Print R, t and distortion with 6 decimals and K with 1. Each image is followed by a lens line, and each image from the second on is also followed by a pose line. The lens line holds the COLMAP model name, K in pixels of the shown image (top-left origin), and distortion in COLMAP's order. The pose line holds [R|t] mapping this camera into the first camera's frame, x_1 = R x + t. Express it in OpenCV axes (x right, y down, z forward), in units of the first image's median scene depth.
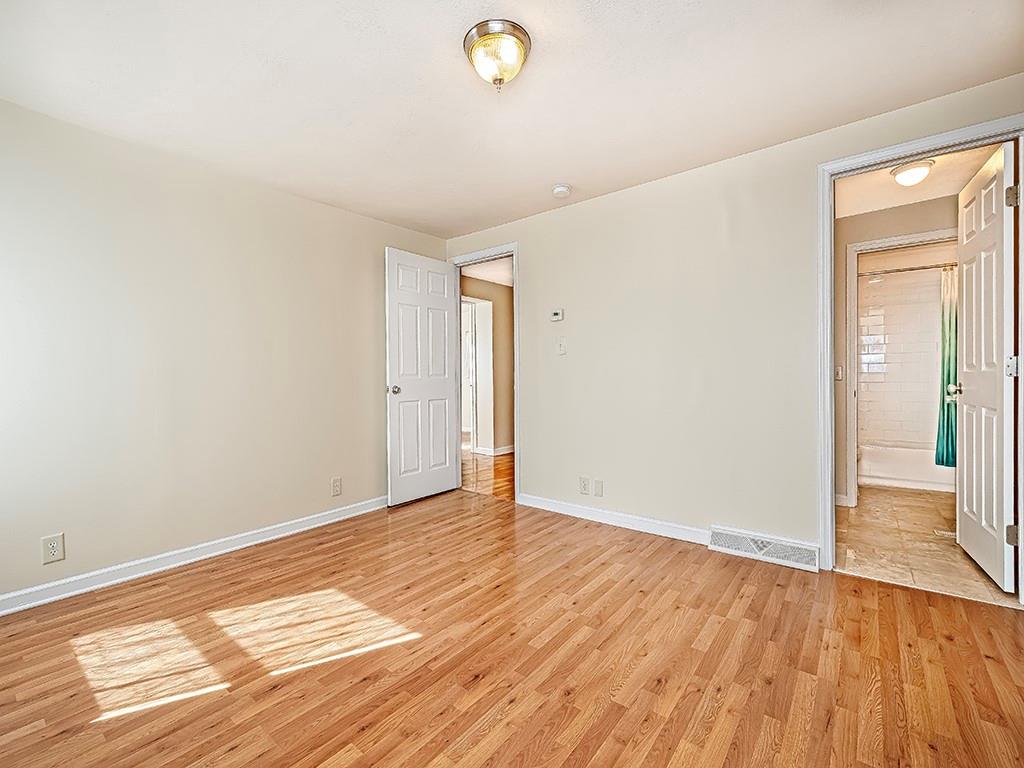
lens RADIAL K [[445.8, 0, 516.4], [0, 445.8, 381.7], [0, 0, 1]] dist [0.008741, -0.000845]
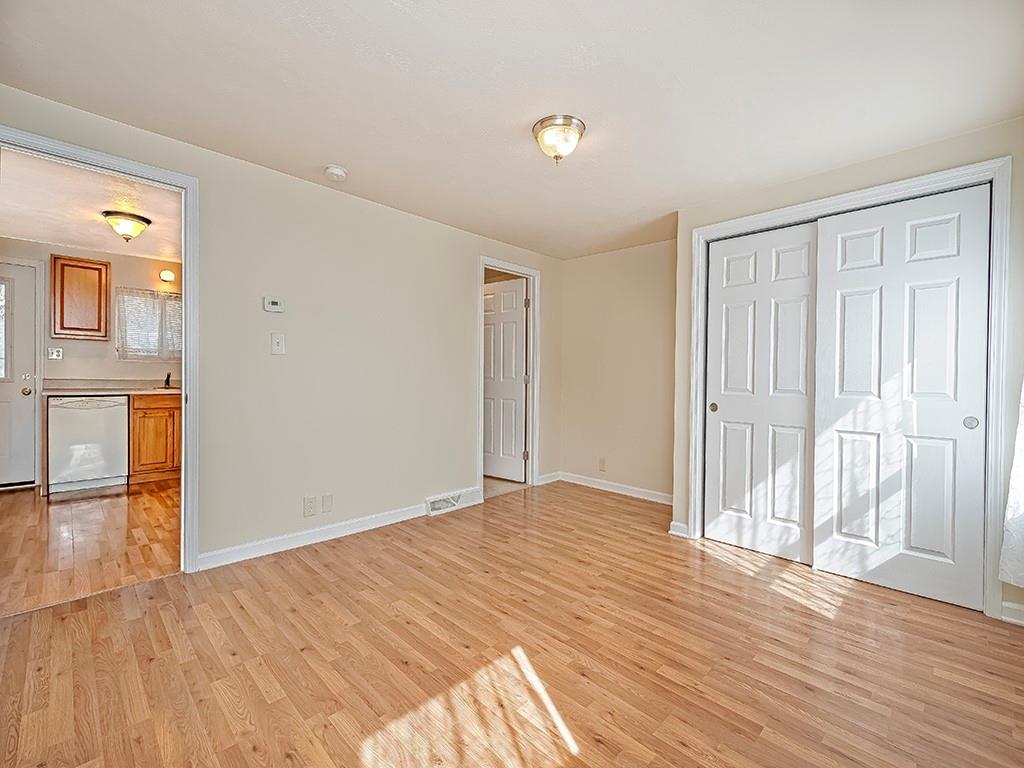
lens RADIAL K [[445.8, 0, 516.4], [0, 445.8, 381.7], [0, 0, 1]] dist [0.008741, -0.000845]
pose [[0.108626, 0.000614, 0.994083, -1.032713], [-0.002099, 0.999998, -0.000388, -0.019851], [-0.994081, -0.002045, 0.108627, 0.766029]]
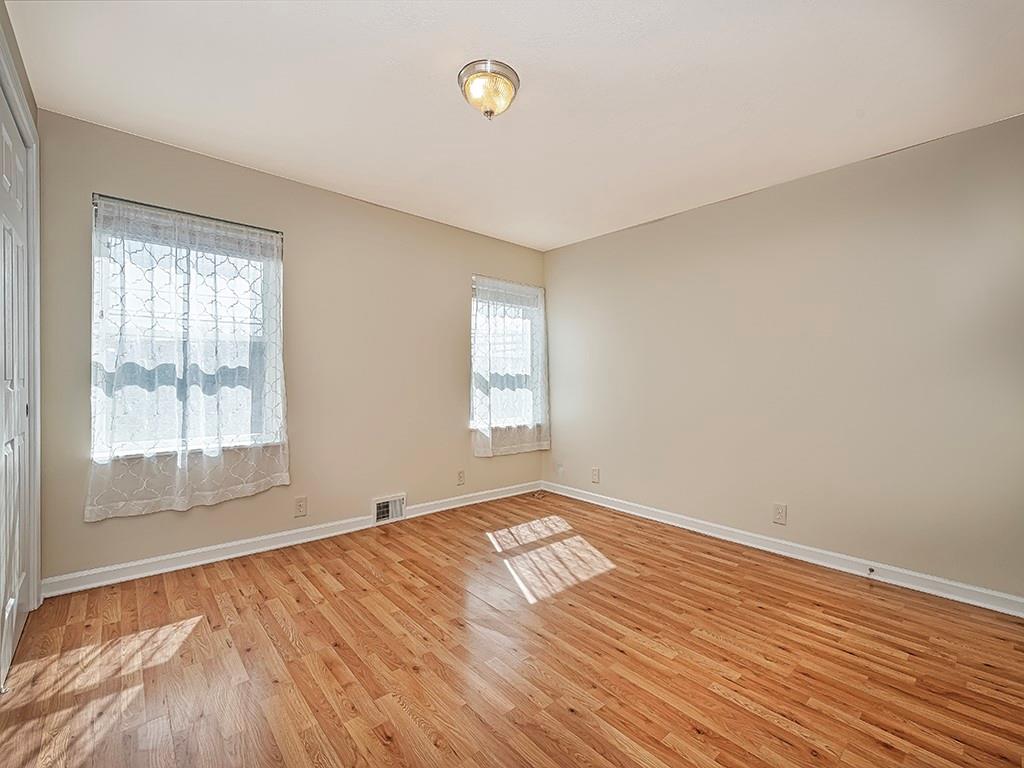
lens RADIAL K [[445.6, 0, 514.4], [0, 445.6, 385.4], [0, 0, 1]] dist [0.003684, -0.000548]
pose [[-0.180105, 0.017708, -0.983488, 0.800813], [-0.024278, 0.999453, 0.022442, -0.025436], [0.983348, 0.027919, -0.179577, 0.991490]]
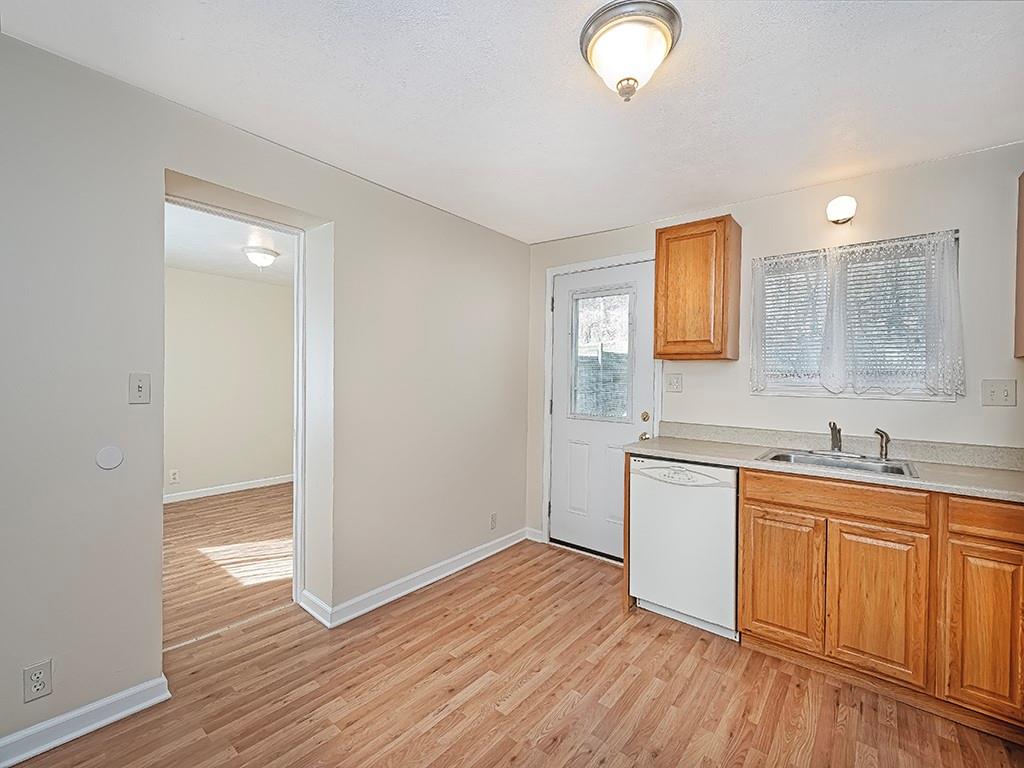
lens RADIAL K [[445.6, 0, 514.4], [0, 445.6, 385.4], [0, 0, 1]] dist [0.003684, -0.000548]
pose [[0.999649, 0.021753, -0.015094, 0.300357], [-0.021766, 0.999763, -0.000710, -0.126414], [0.015075, 0.001038, 0.999886, 1.724073]]
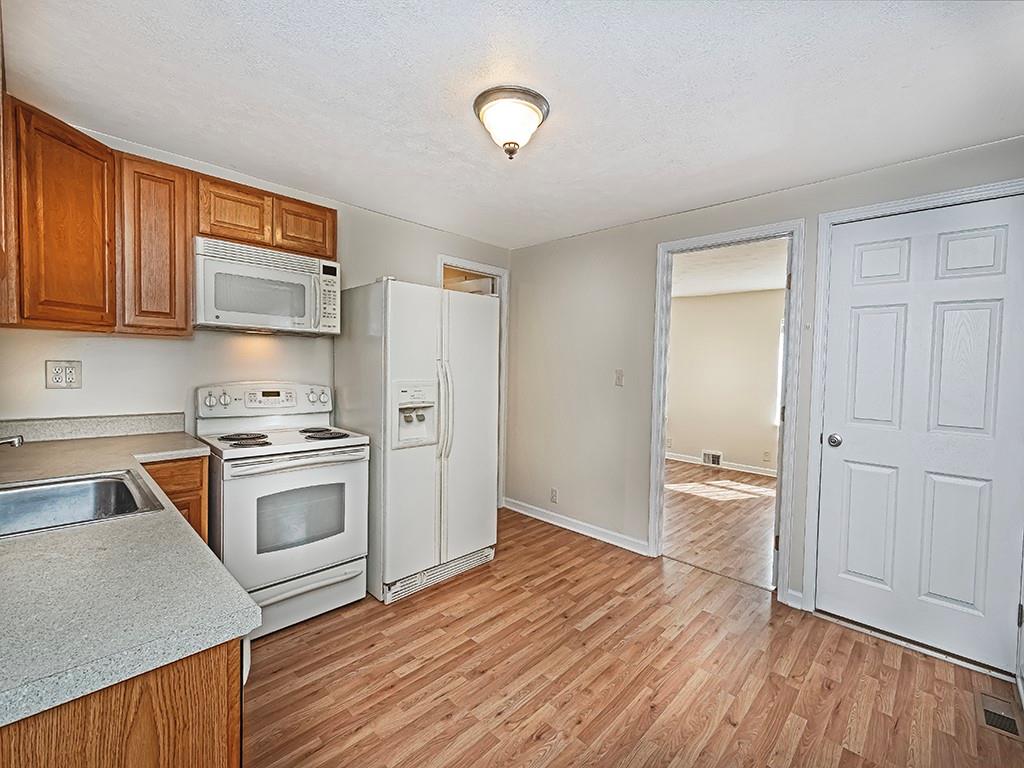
lens RADIAL K [[445.9, 0, 517.2], [0, 445.9, 378.0], [0, 0, 1]] dist [0.009878, -0.001314]
pose [[-0.995845, -0.022079, 0.088346, 0.352301], [-0.018170, 0.998830, 0.044809, -0.165364], [-0.089232, 0.043018, -0.995081, 3.184599]]
